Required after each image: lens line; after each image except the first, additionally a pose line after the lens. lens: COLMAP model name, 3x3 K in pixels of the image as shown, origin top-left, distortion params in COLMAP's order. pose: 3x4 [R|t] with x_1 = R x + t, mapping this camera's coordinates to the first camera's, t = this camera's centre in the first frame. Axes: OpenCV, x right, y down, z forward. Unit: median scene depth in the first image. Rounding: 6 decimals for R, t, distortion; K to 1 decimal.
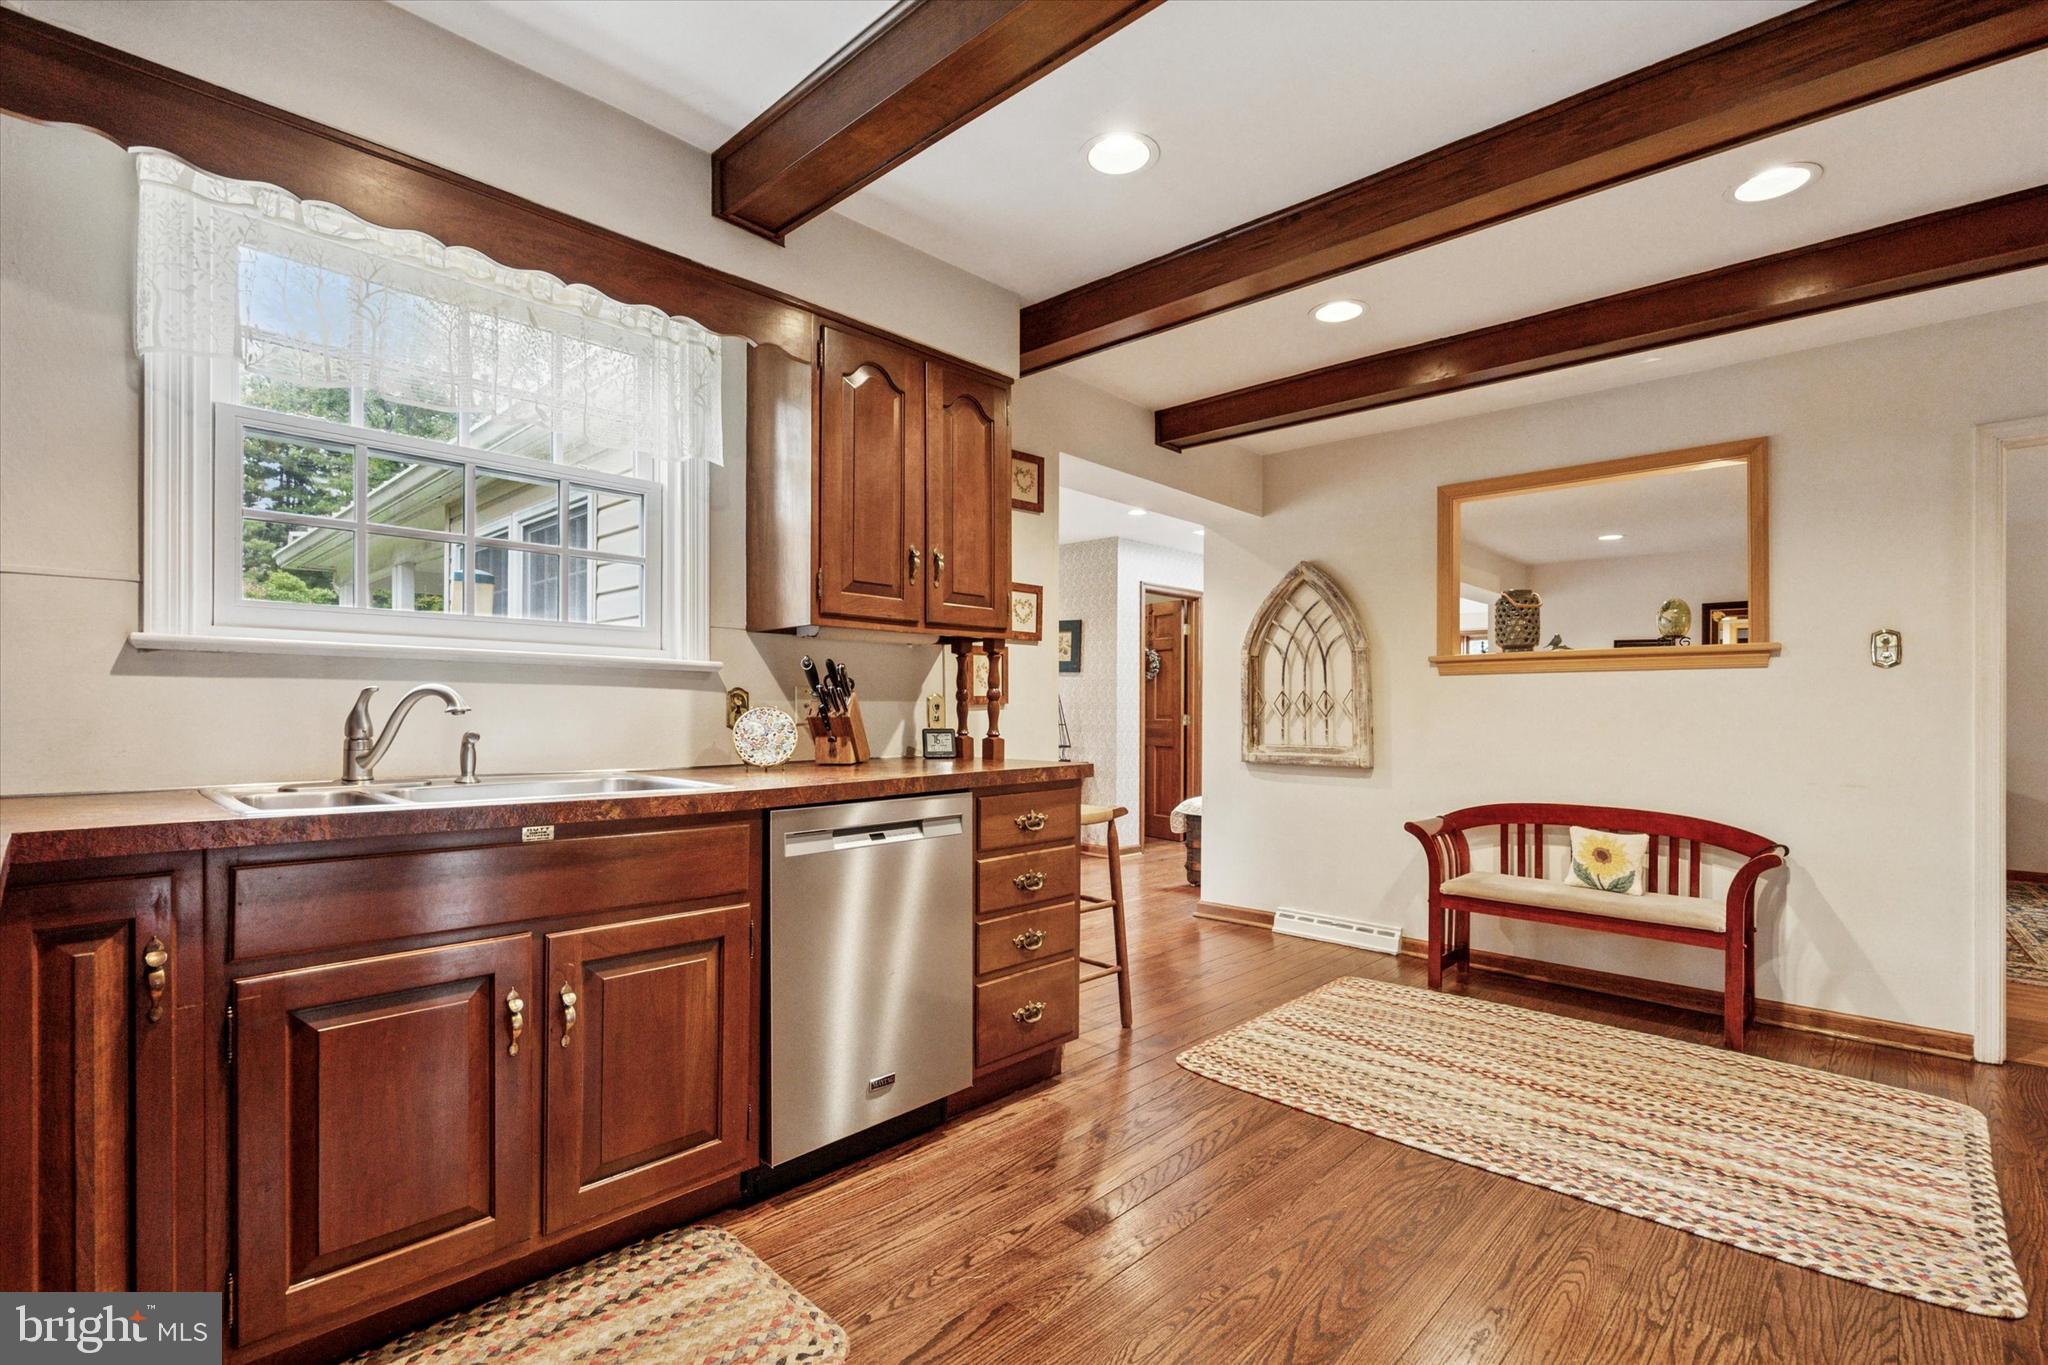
lens RADIAL K [[940.7, 0, 1009.5], [0, 940.7, 703.9], [0, 0, 1]] dist [-0.004749, 0.003586]
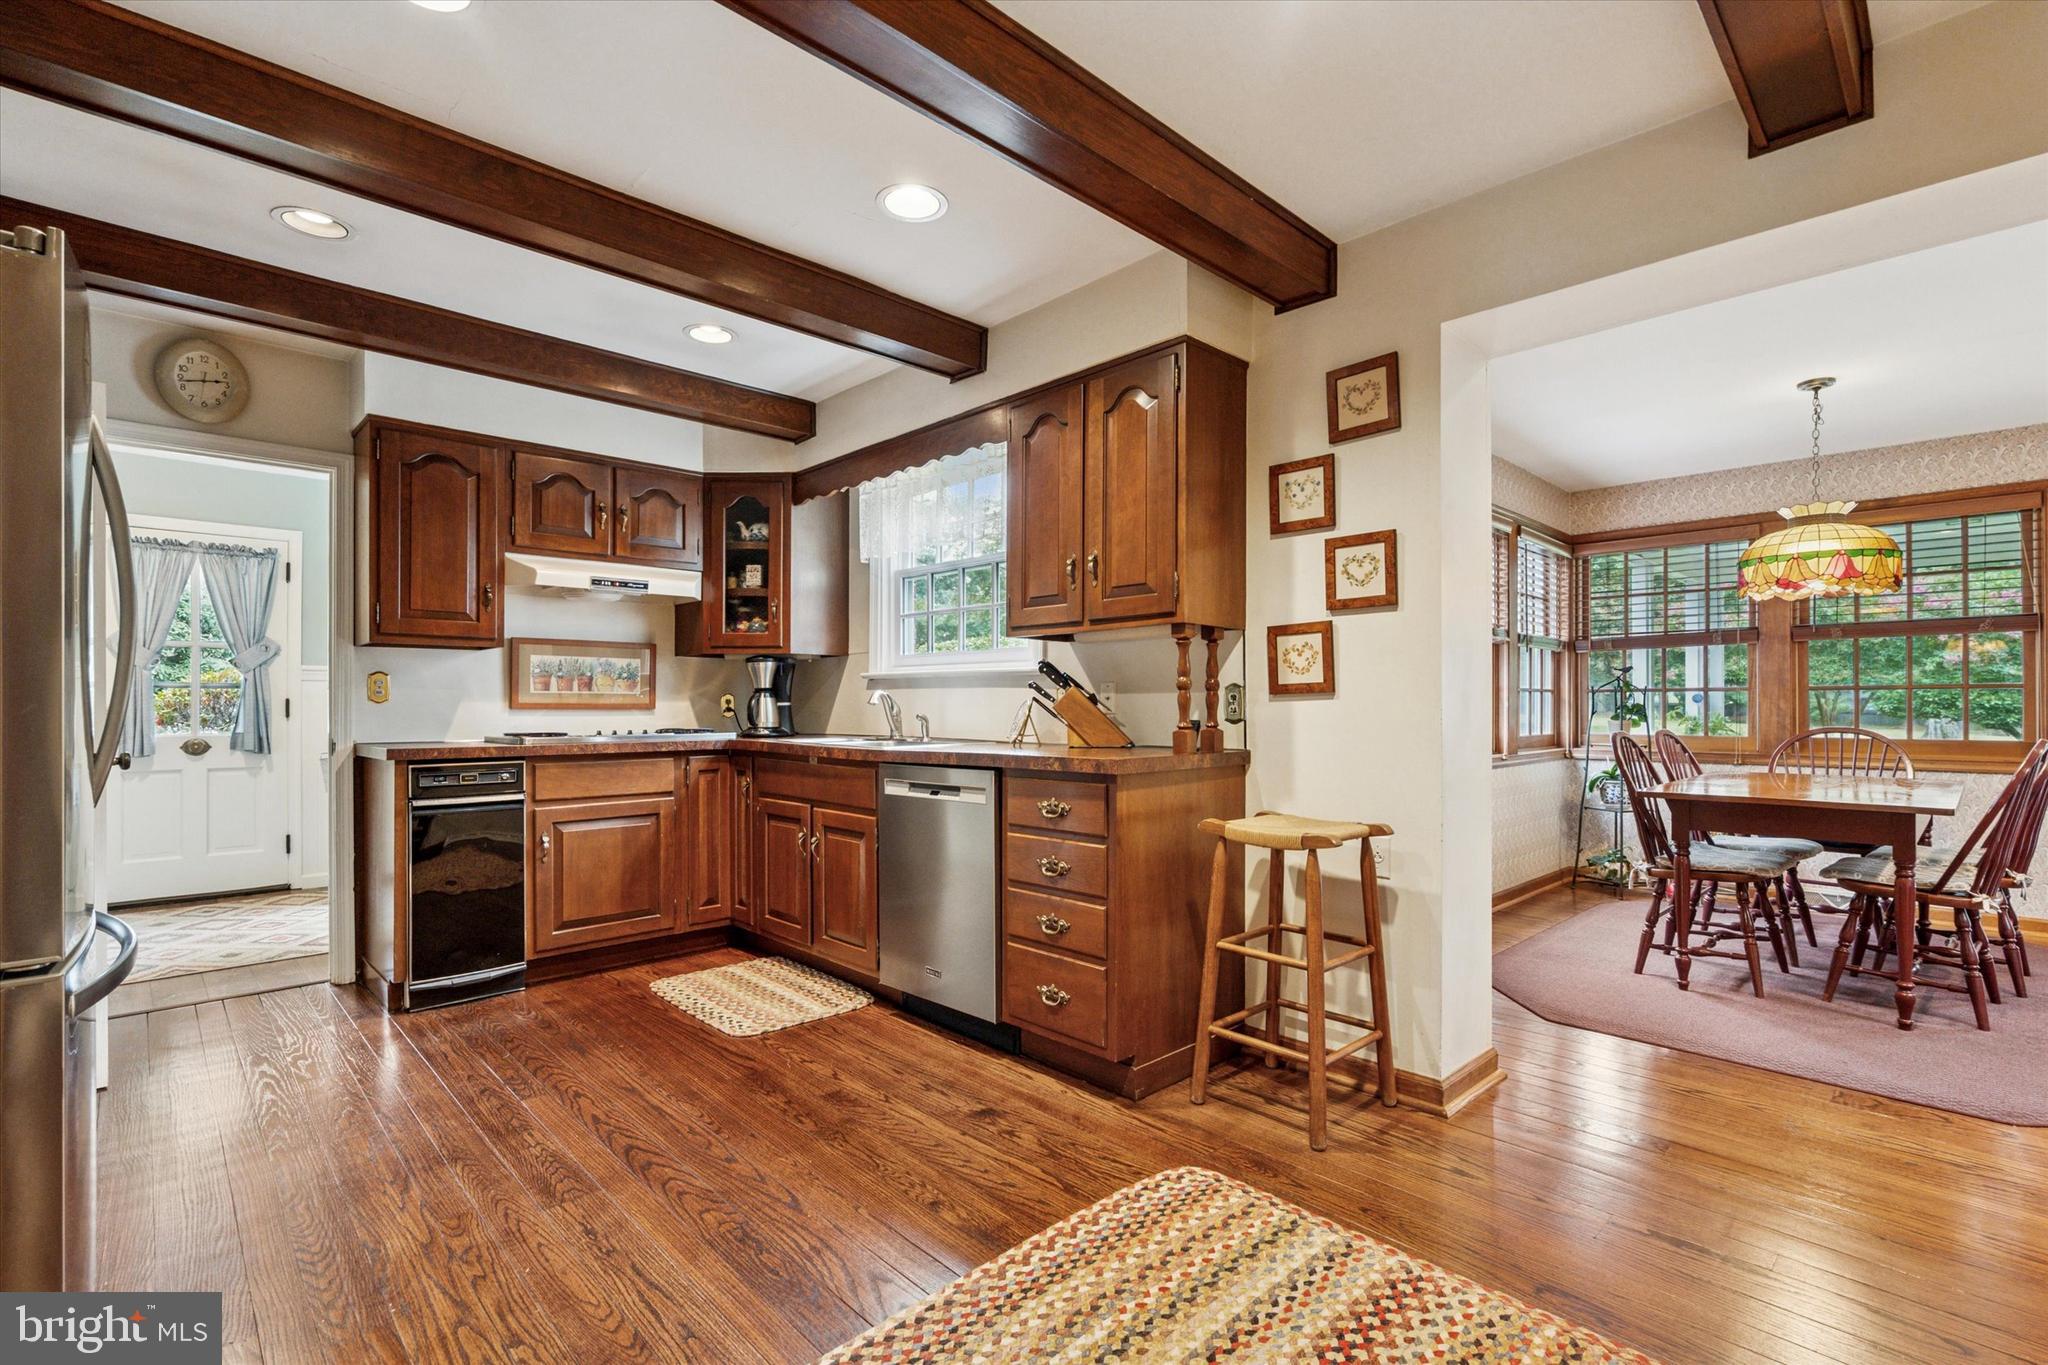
lens RADIAL K [[940.7, 0, 1014.9], [0, 940.7, 699.6], [0, 0, 1]] dist [-0.004749, 0.003586]
pose [[-0.049529, -0.011068, -0.998711, 1.181877], [0.006559, 0.999913, -0.011407, 0.019401], [0.998751, -0.007115, -0.049452, 1.138644]]
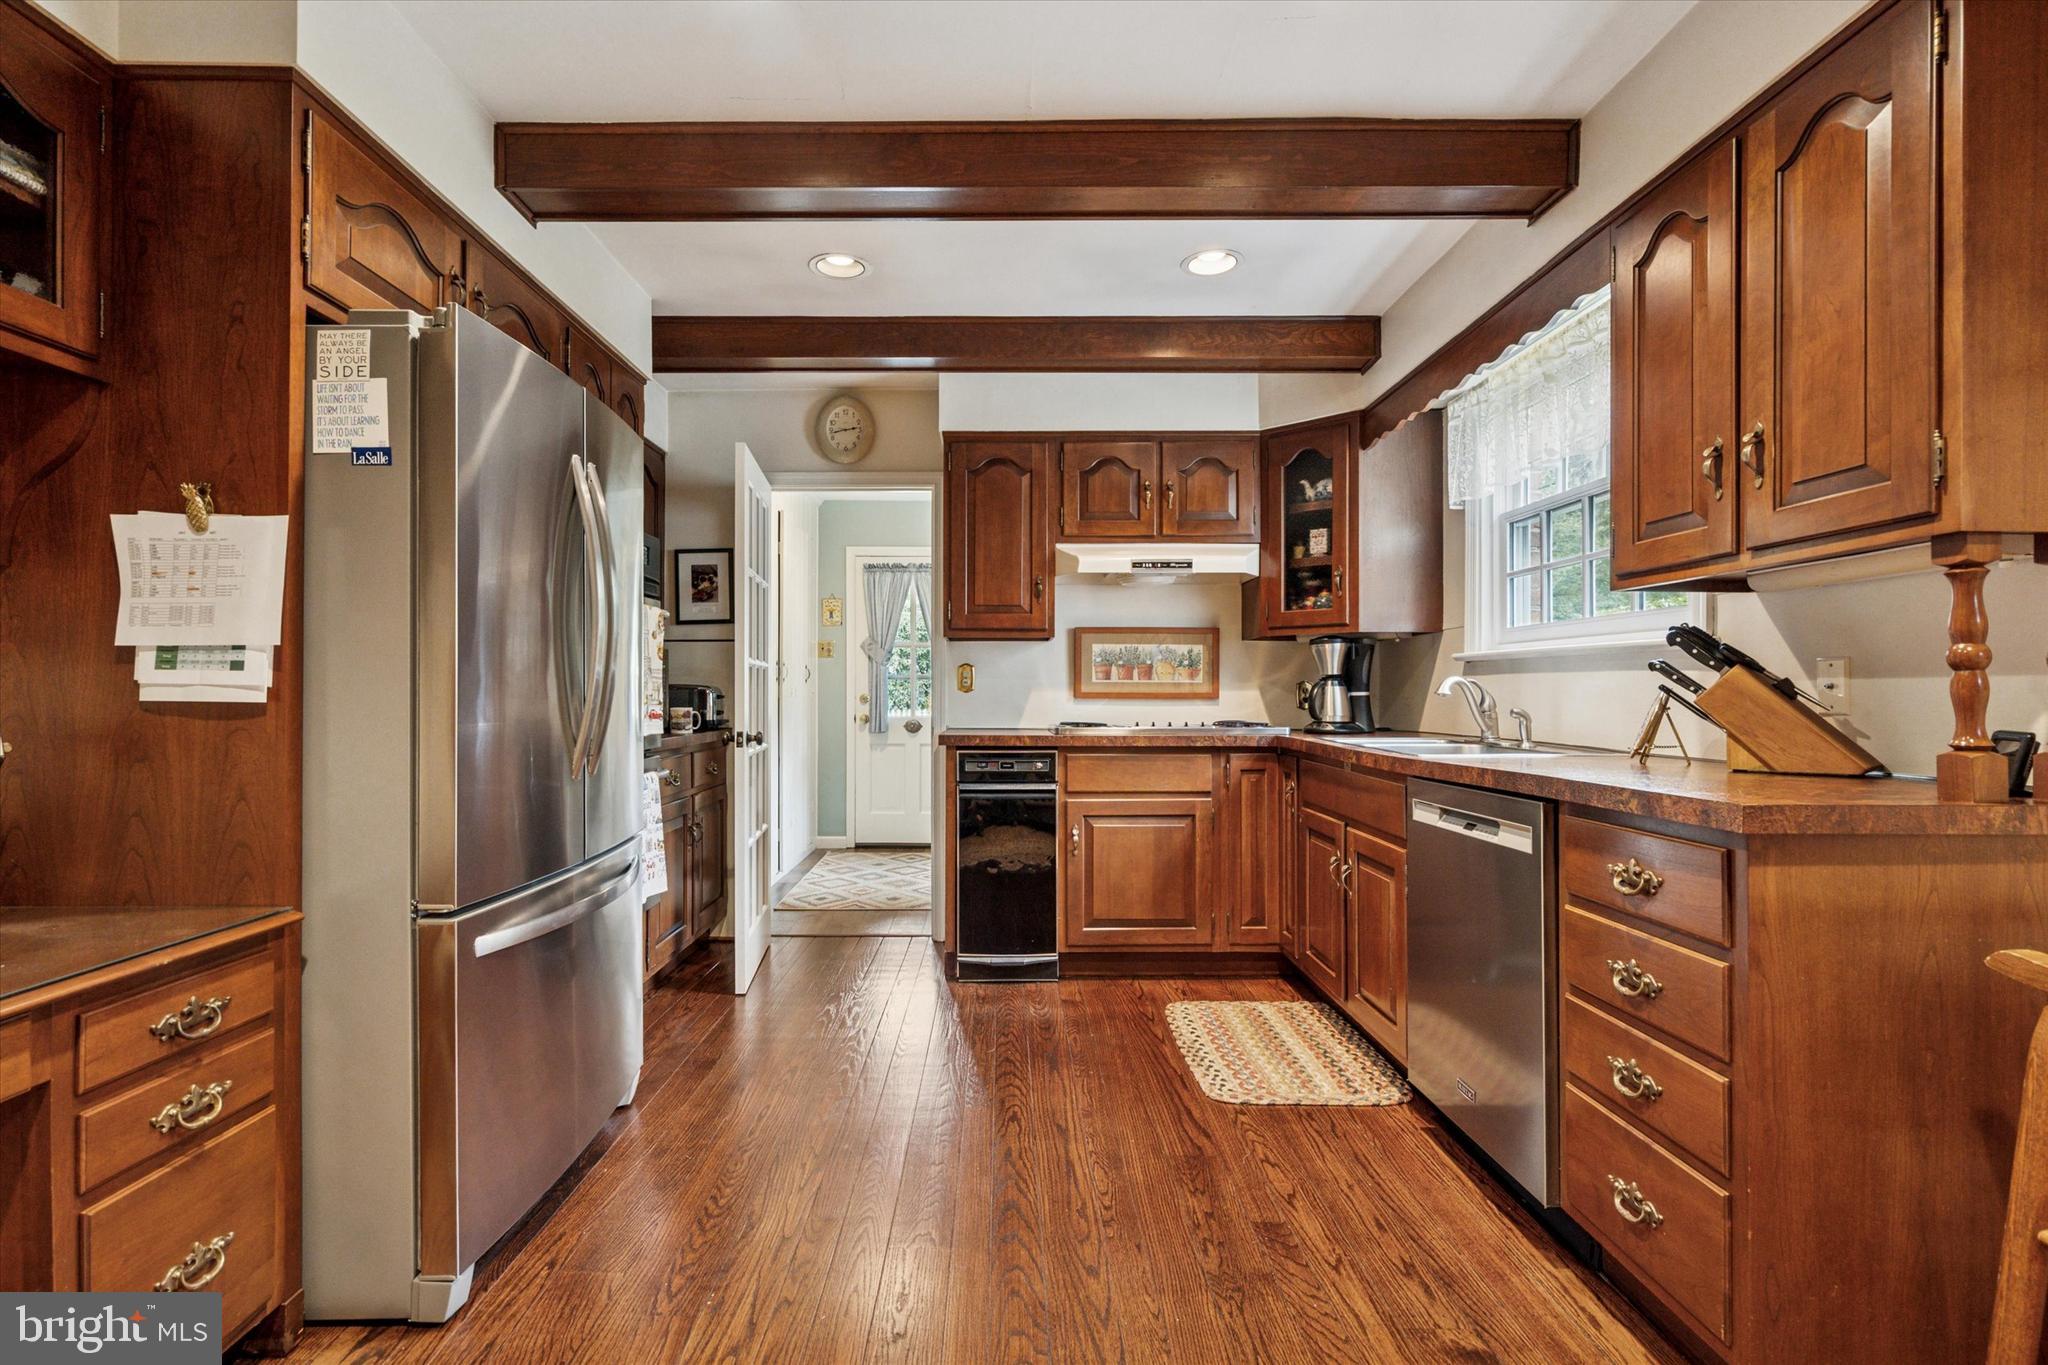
lens RADIAL K [[940.7, 0, 994.6], [0, 940.7, 681.7], [0, 0, 1]] dist [-0.004749, 0.003586]
pose [[-0.727872, -0.014135, -0.685567, 0.814273], [-0.001350, 0.999815, -0.019180, 0.014211], [0.685712, -0.013035, -0.727756, 1.304394]]
